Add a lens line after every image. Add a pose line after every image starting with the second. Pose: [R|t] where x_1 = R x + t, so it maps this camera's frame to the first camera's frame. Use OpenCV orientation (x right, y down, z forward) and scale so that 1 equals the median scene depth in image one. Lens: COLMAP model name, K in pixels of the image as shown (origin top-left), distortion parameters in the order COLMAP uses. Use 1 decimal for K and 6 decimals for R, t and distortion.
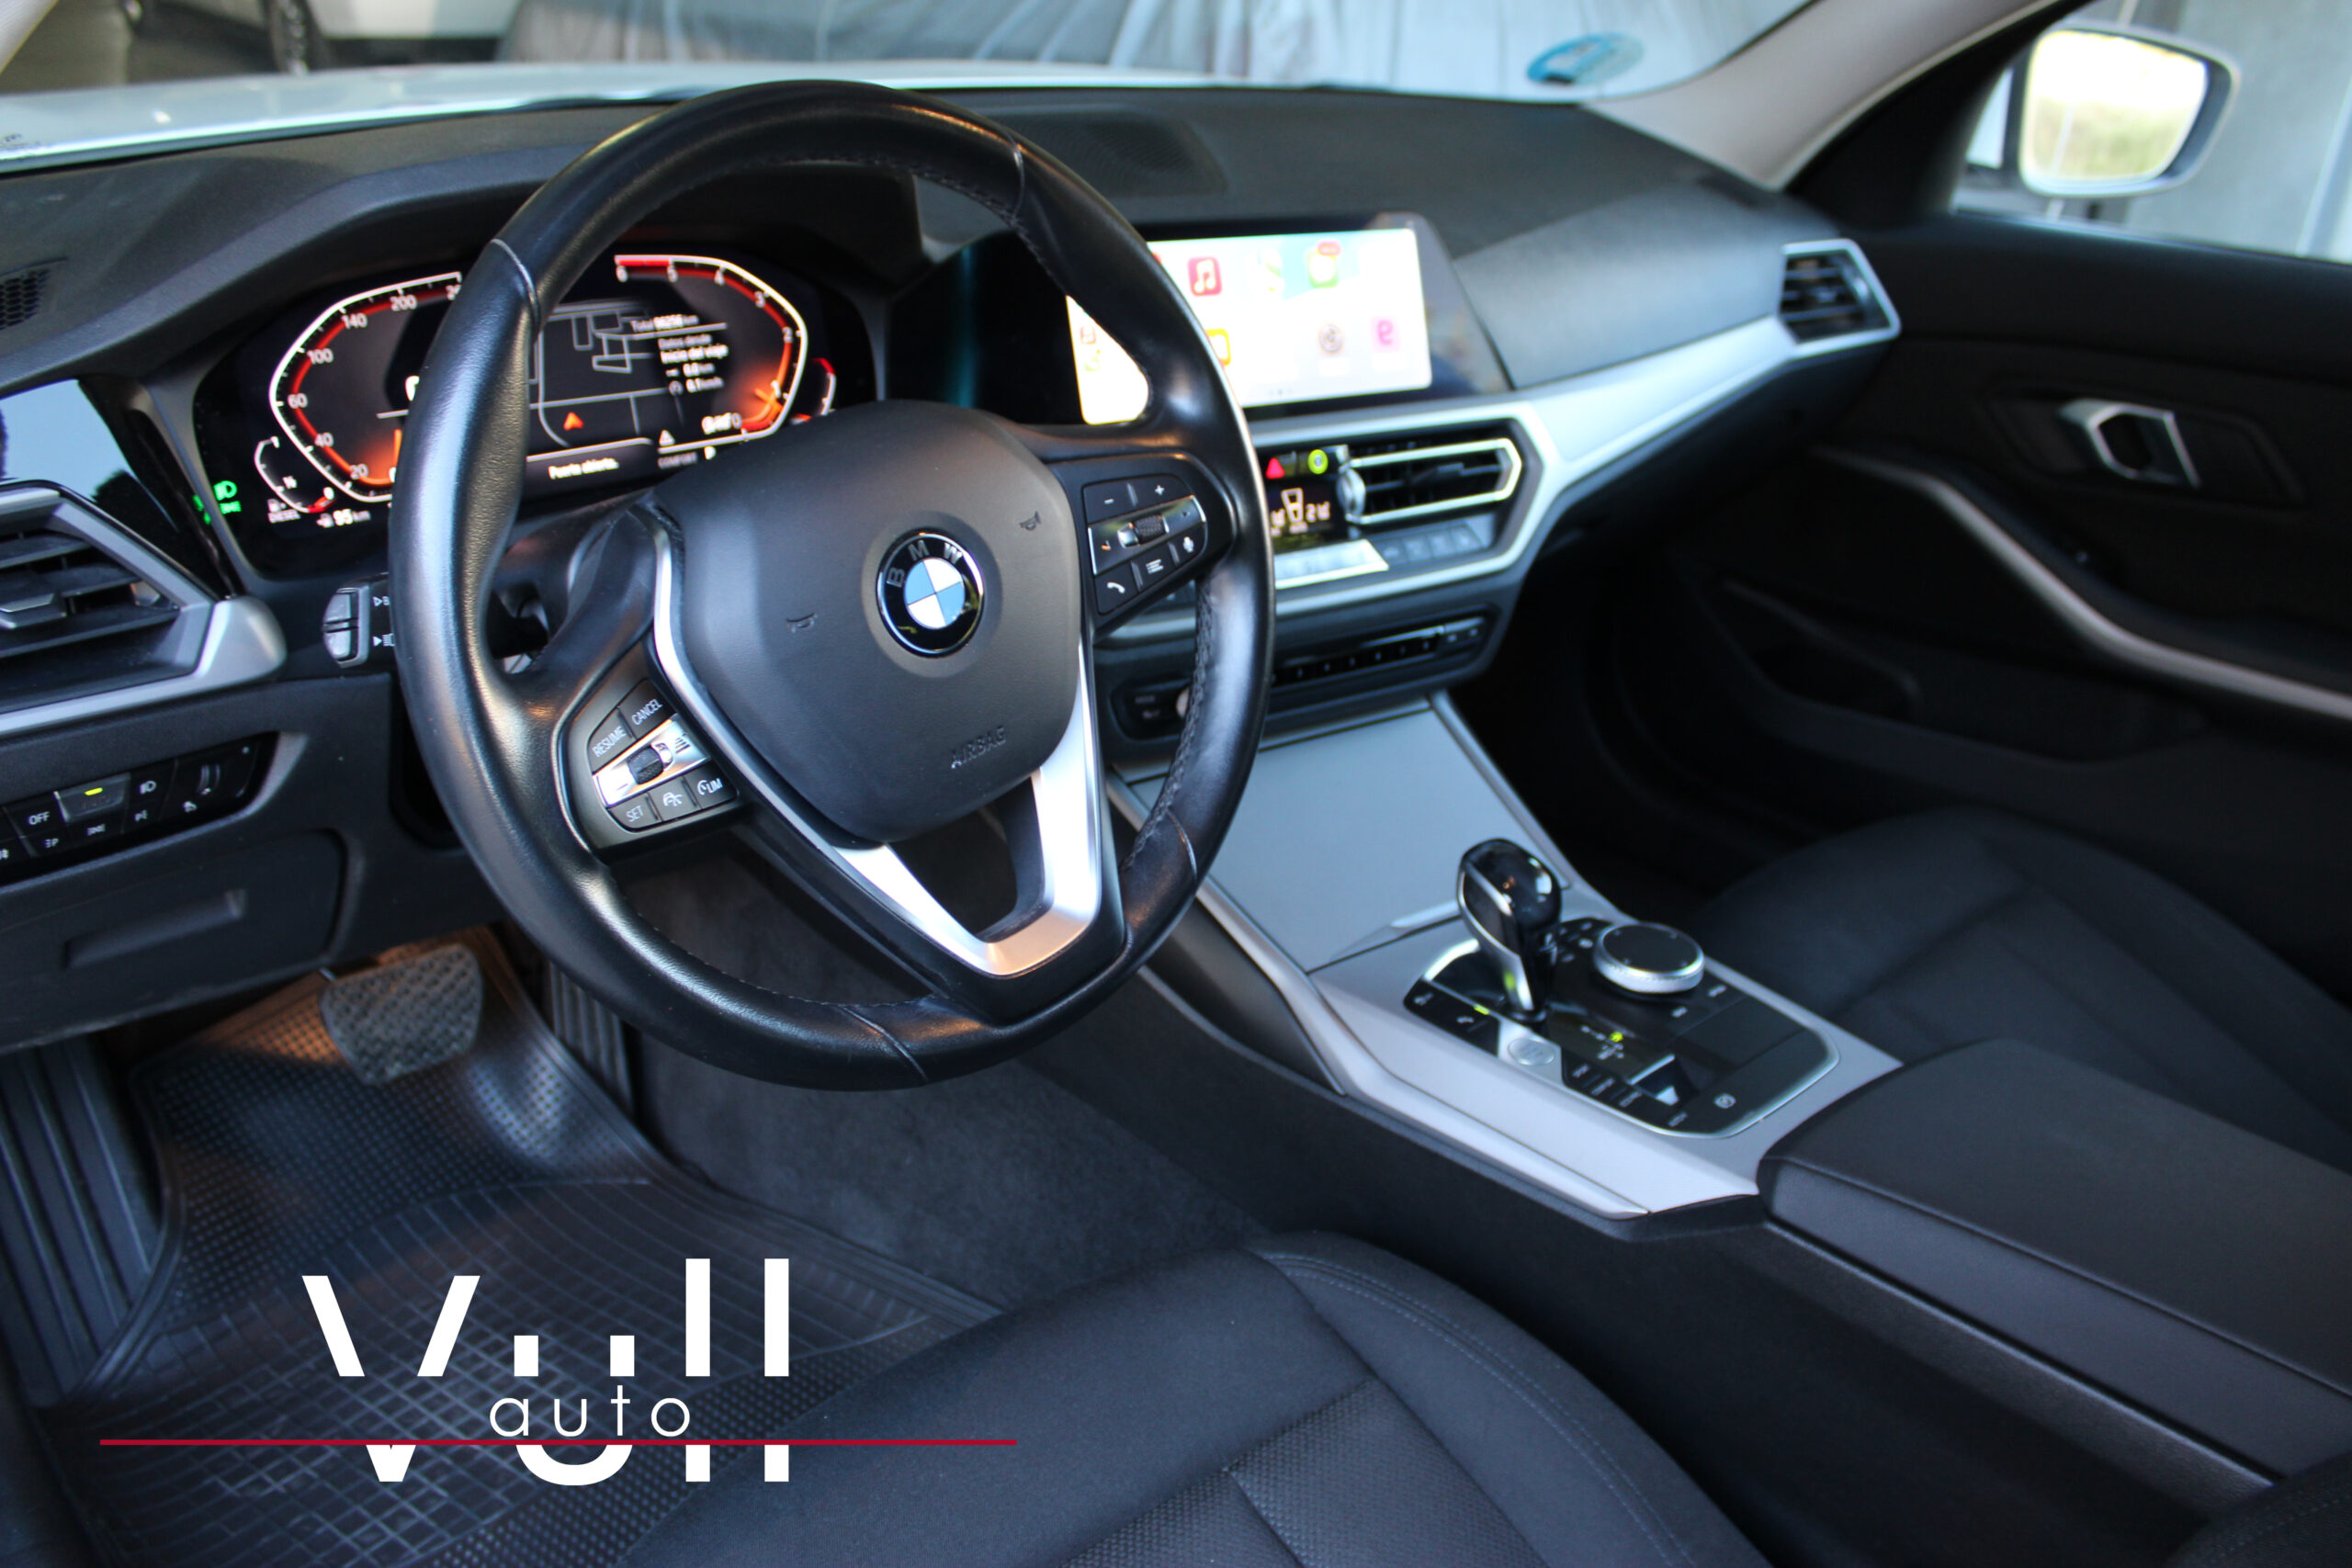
lens RADIAL K [[1956.1, 0, 1232.5], [0, 1956.1, 771.0], [0, 0, 1]] dist [-0.147876, 0.086752]
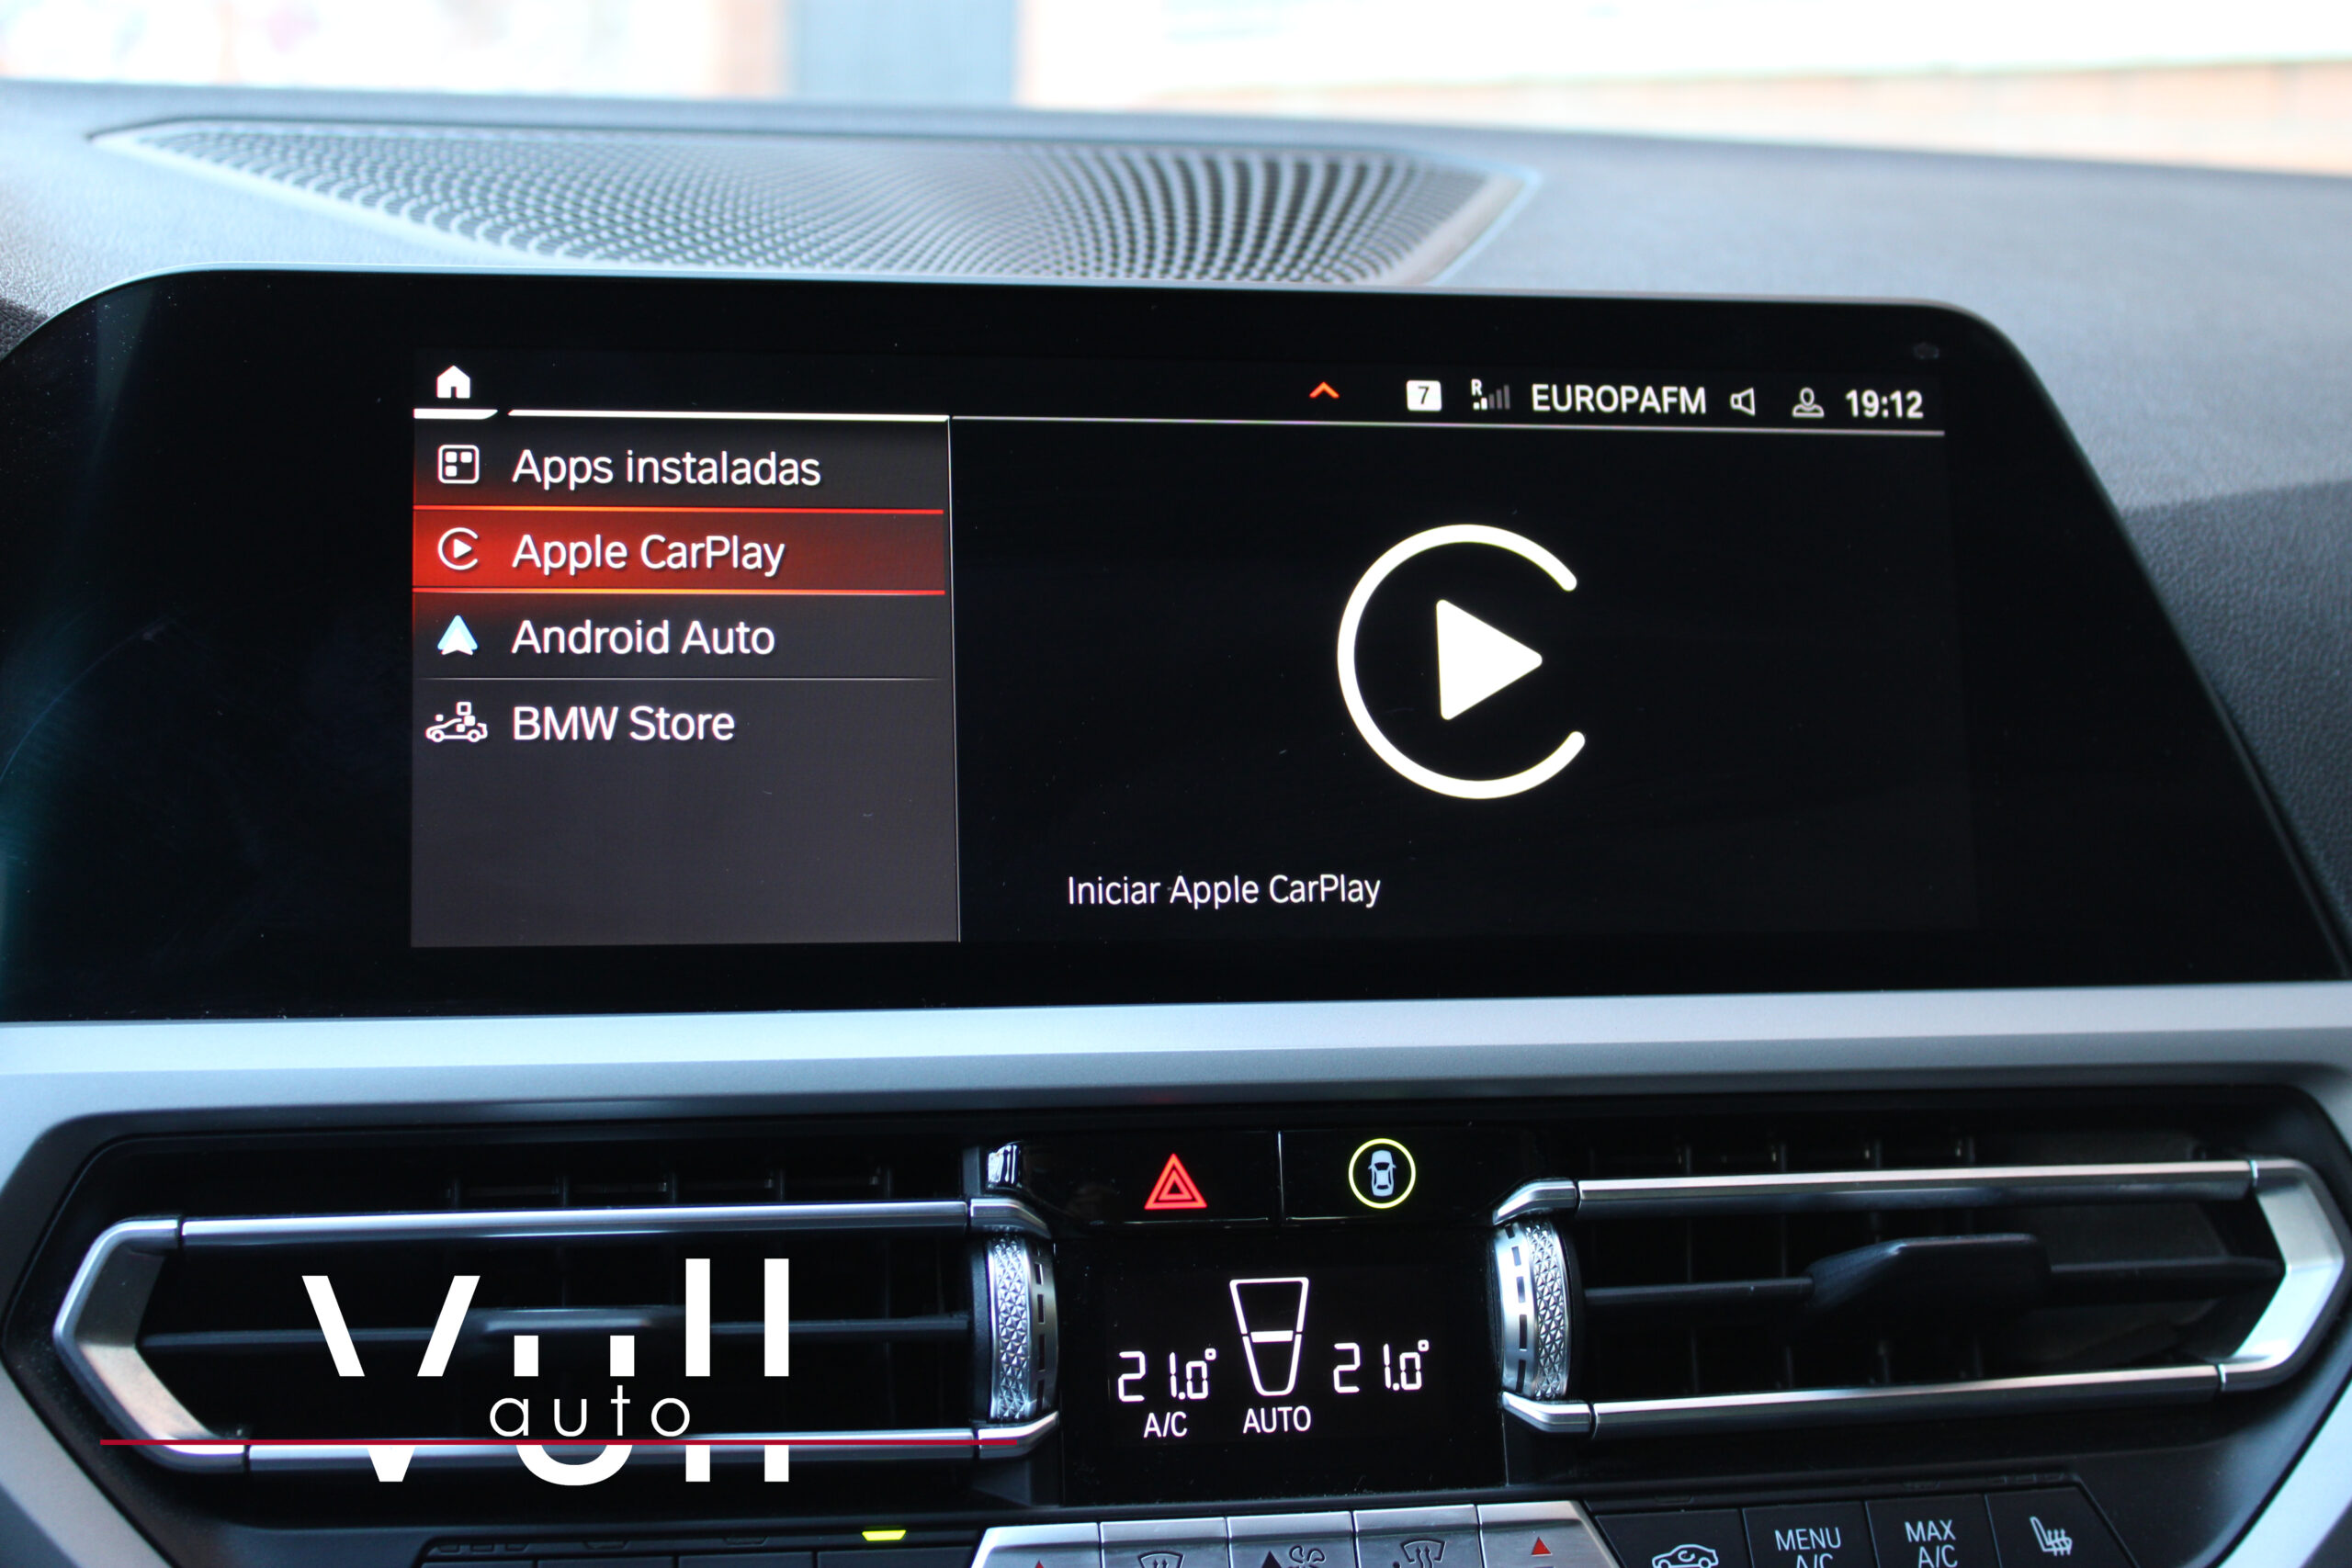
lens RADIAL K [[3435.3, 0, 1226.4], [0, 3435.3, 792.3], [0, 0, 1]] dist [-0.029724, 0.000000]
pose [[0.904871, 0.031833, -0.424493, 0.256914], [-0.148521, 0.958145, -0.244745, -0.107309], [0.398935, 0.284509, 0.871726, 0.671853]]
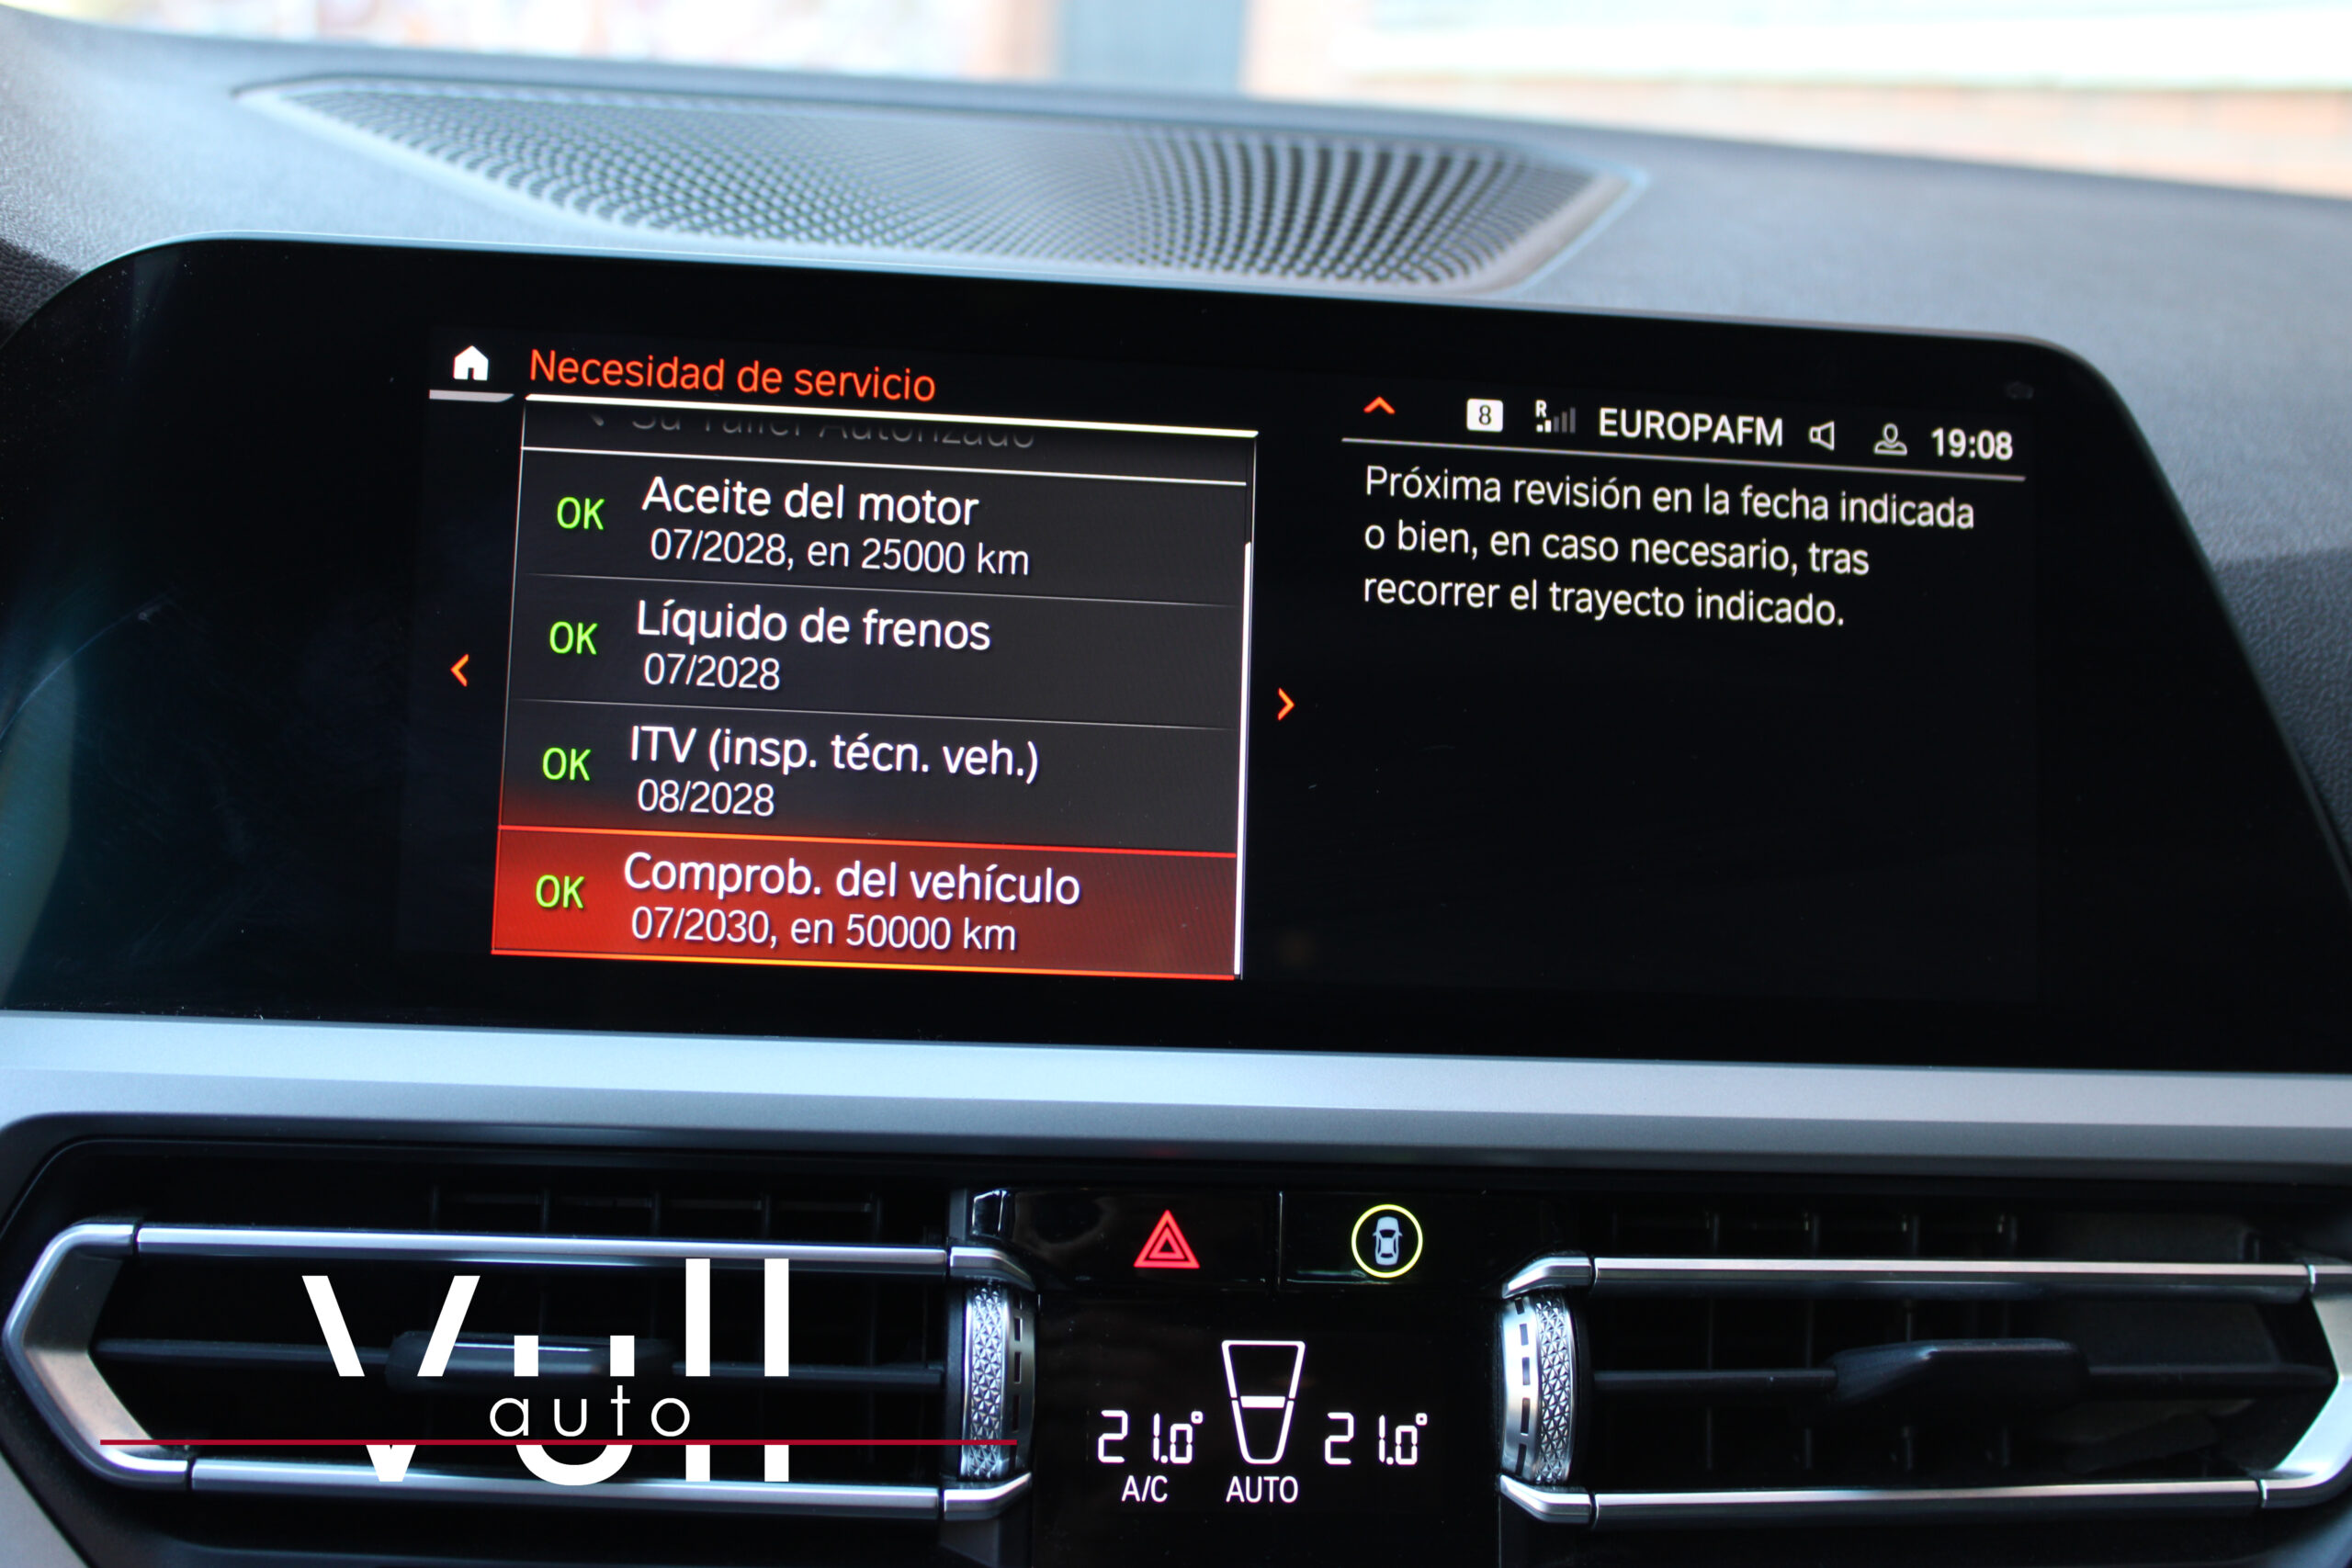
lens RADIAL K [[2812.5, 0, 1217.2], [0, 2812.5, 789.3], [0, 0, 1]] dist [-0.063645, 0.000000]
pose [[0.870739, 0.099645, -0.481543, 0.225177], [-0.212310, 0.959460, -0.185365, -0.167249], [0.443551, 0.263641, 0.856595, 0.780493]]
